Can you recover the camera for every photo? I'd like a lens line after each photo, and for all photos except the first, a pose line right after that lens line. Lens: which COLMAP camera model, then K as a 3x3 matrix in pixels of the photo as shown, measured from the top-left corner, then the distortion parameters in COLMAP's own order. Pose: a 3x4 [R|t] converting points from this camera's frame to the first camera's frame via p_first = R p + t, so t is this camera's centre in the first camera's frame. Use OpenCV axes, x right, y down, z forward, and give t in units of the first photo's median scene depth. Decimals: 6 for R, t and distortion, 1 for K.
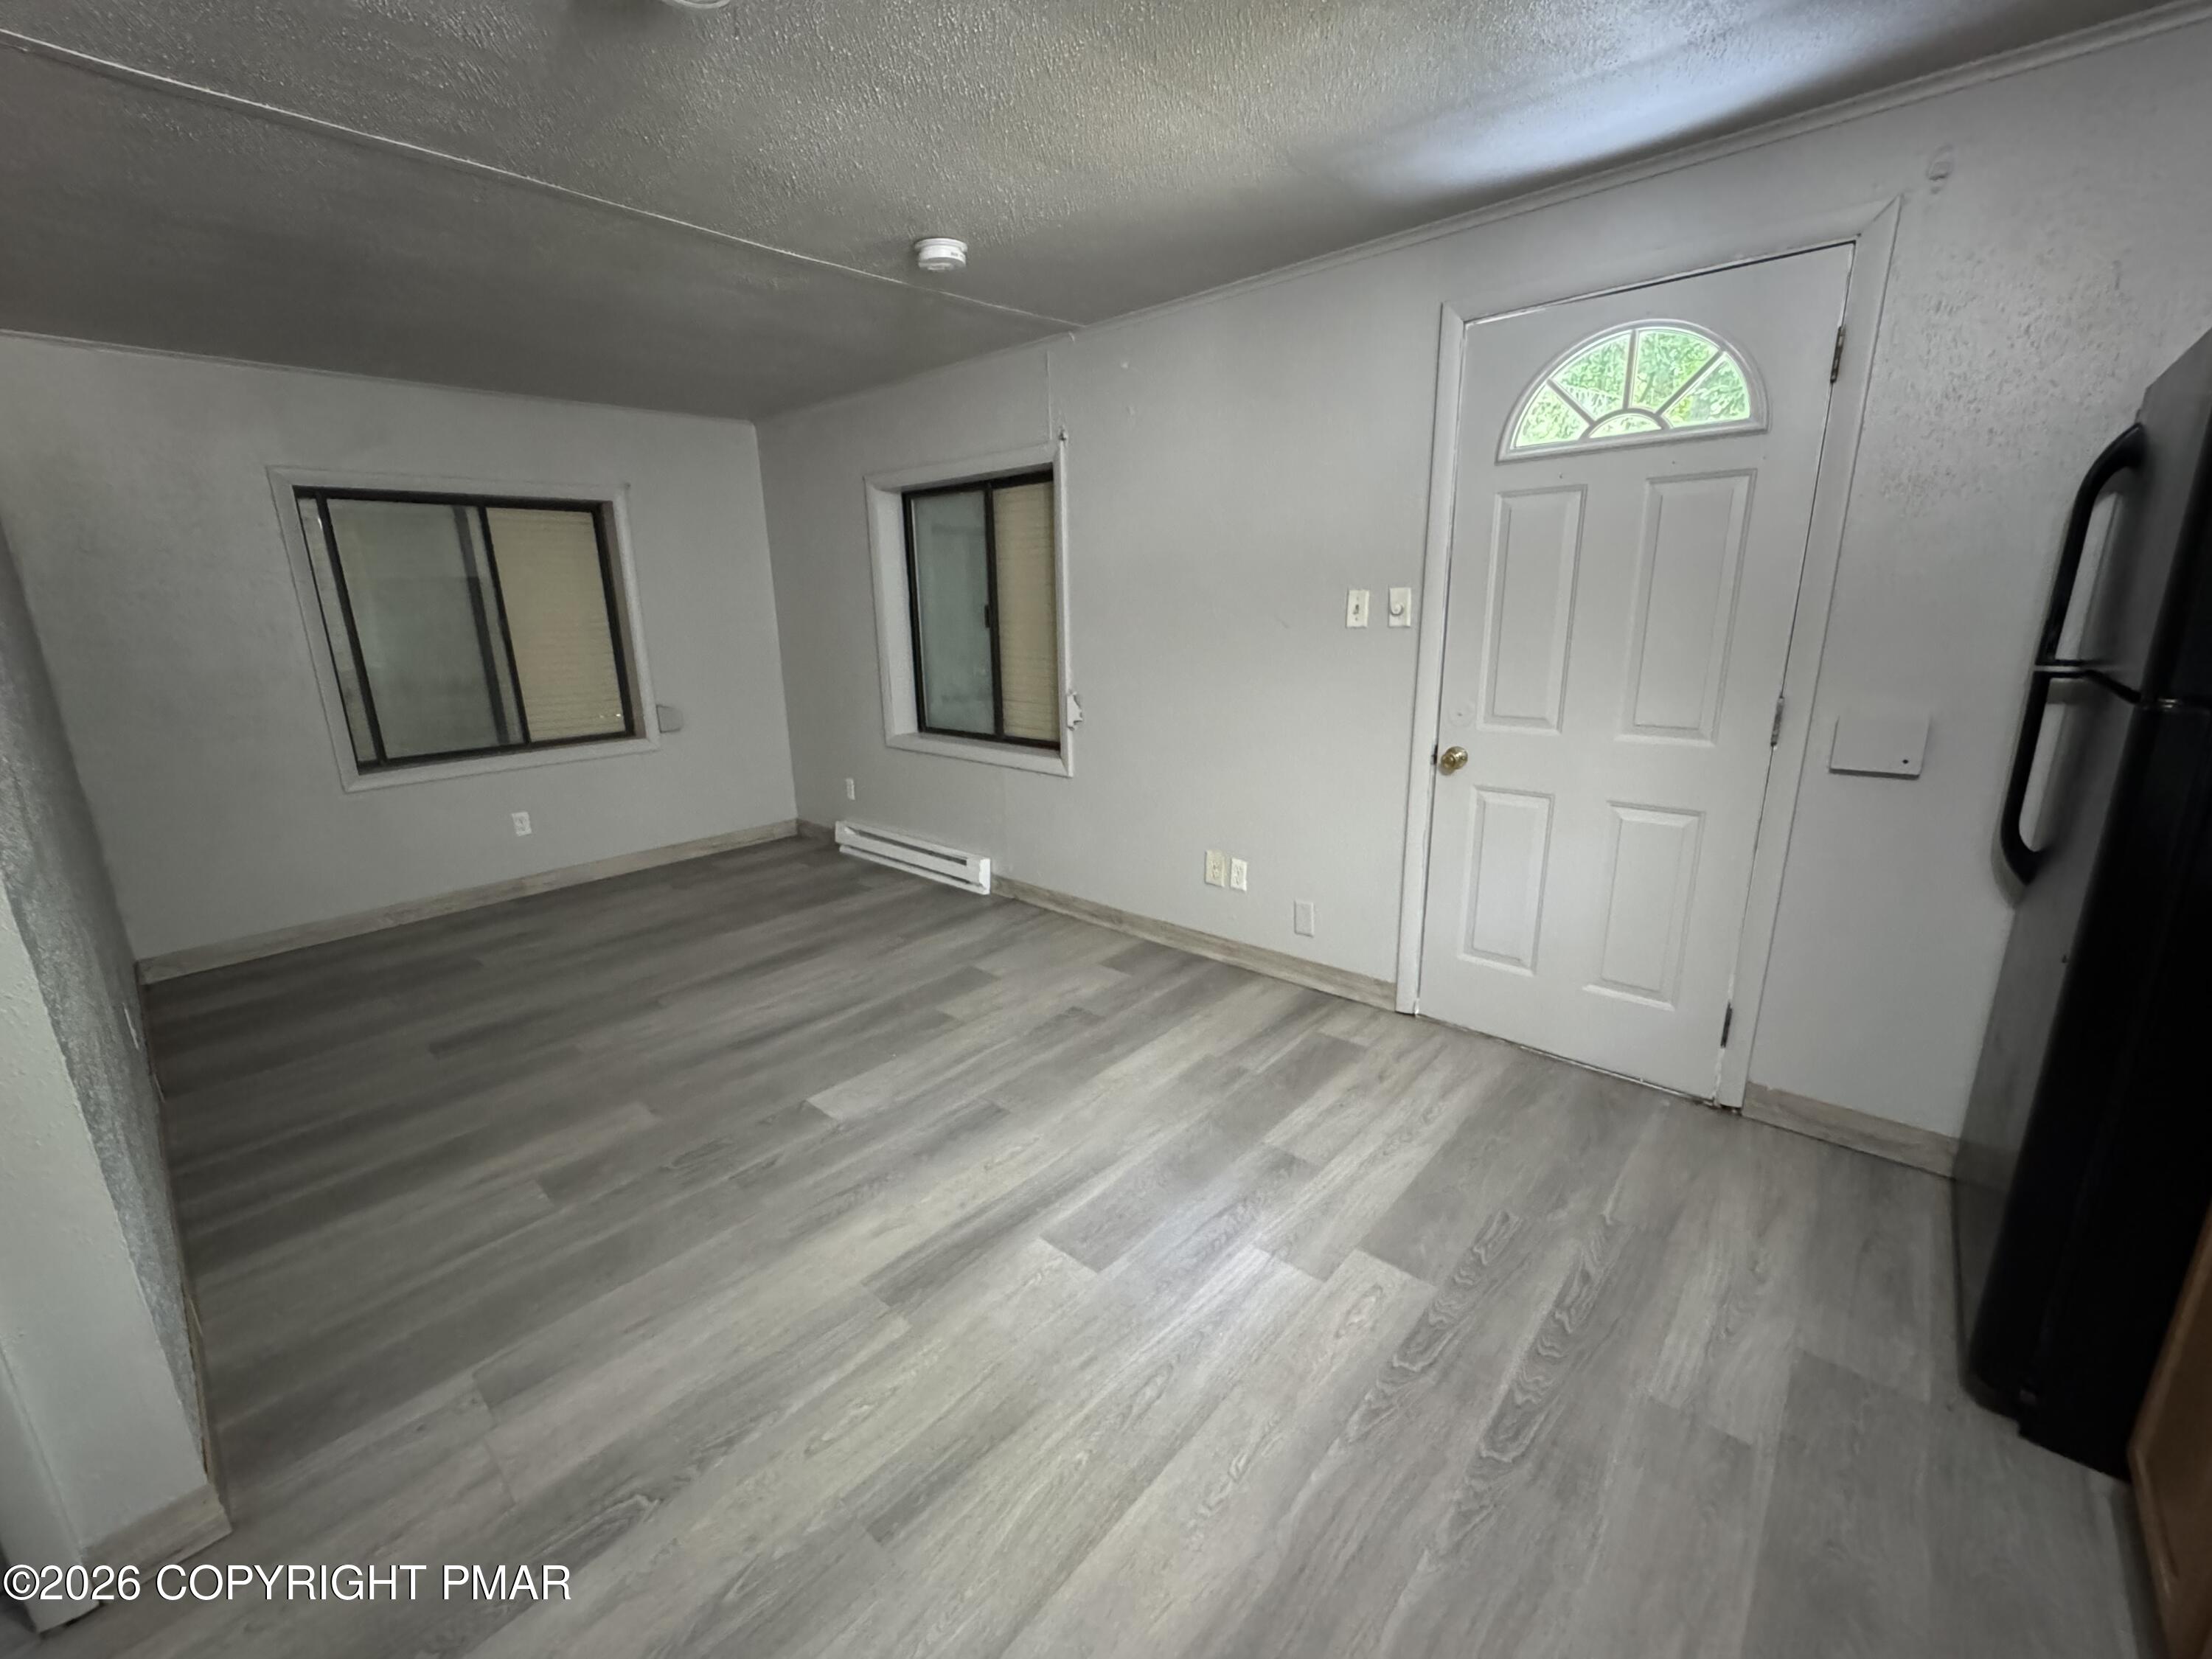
lens RADIAL K [[890.0, 0, 1106.0], [0, 890.0, 829.5], [0, 0, 1]] dist [-0.000443, -0.000004]
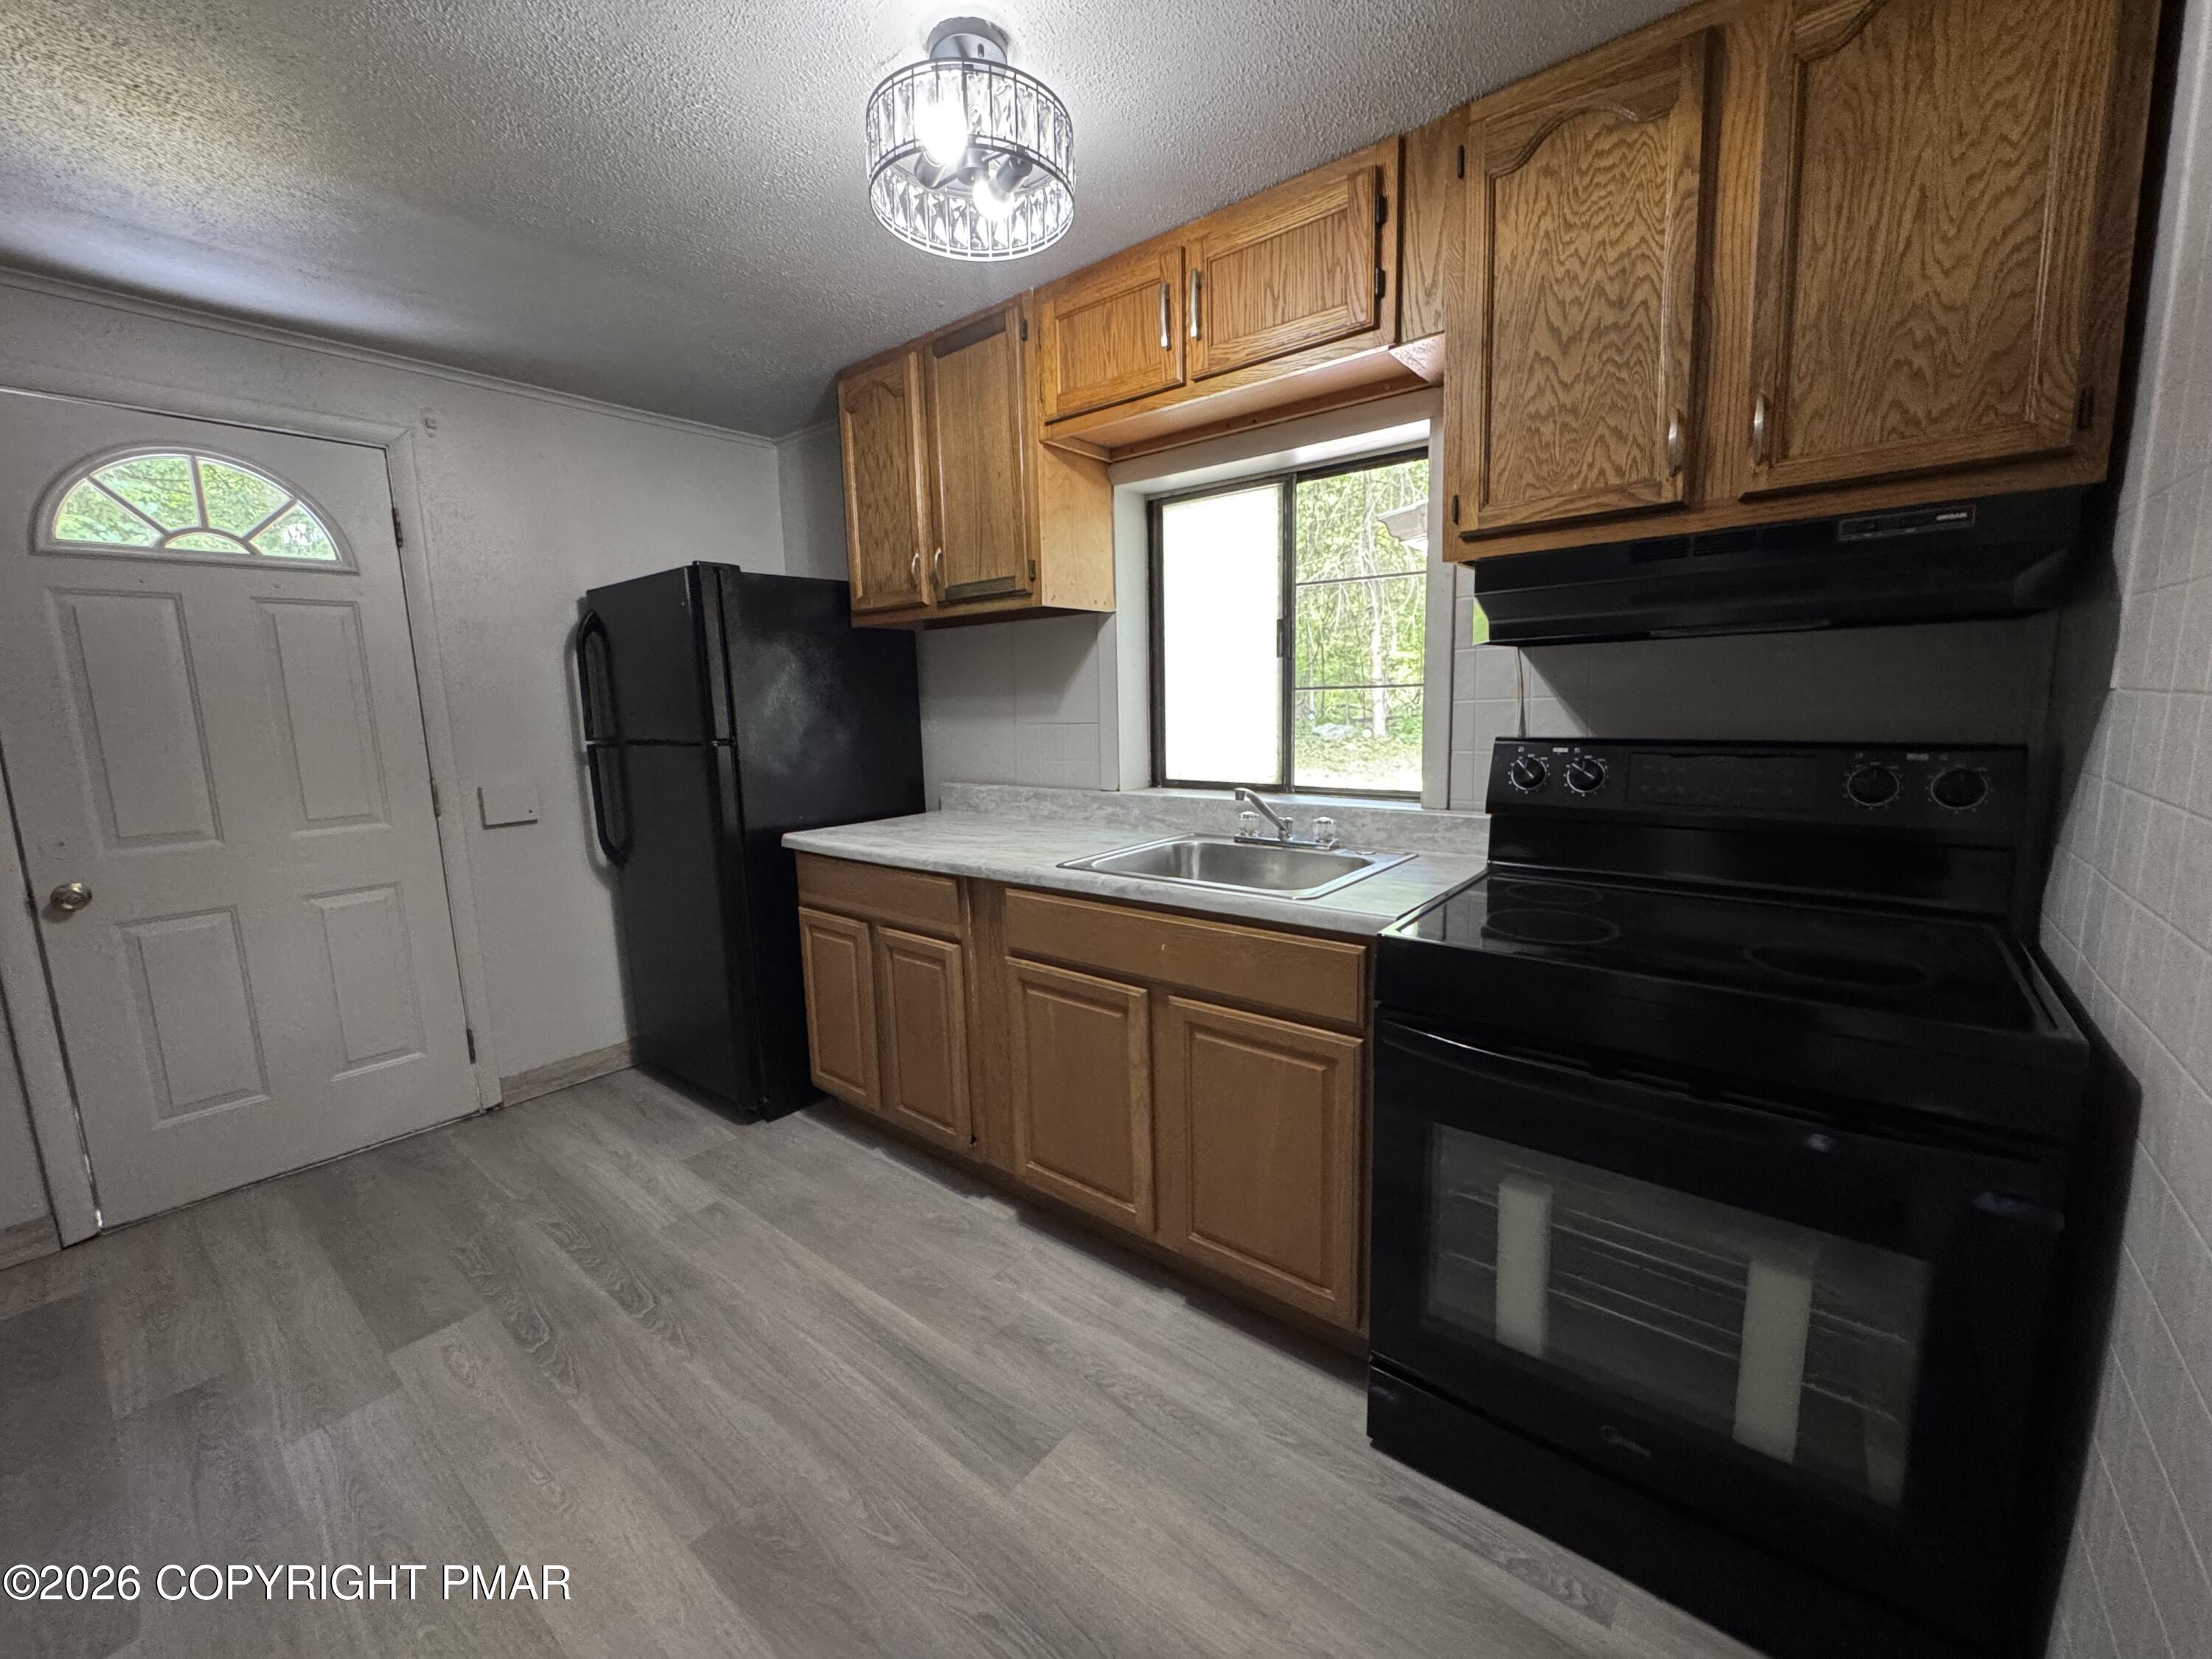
lens RADIAL K [[890.0, 0, 1106.0], [0, 890.0, 829.5], [0, 0, 1]] dist [-0.000443, -0.000004]
pose [[-0.041034, -0.132565, 0.990325, -0.550817], [0.277224, 0.950734, 0.138752, 0.012198], [-0.959929, 0.280236, -0.002262, 0.087974]]
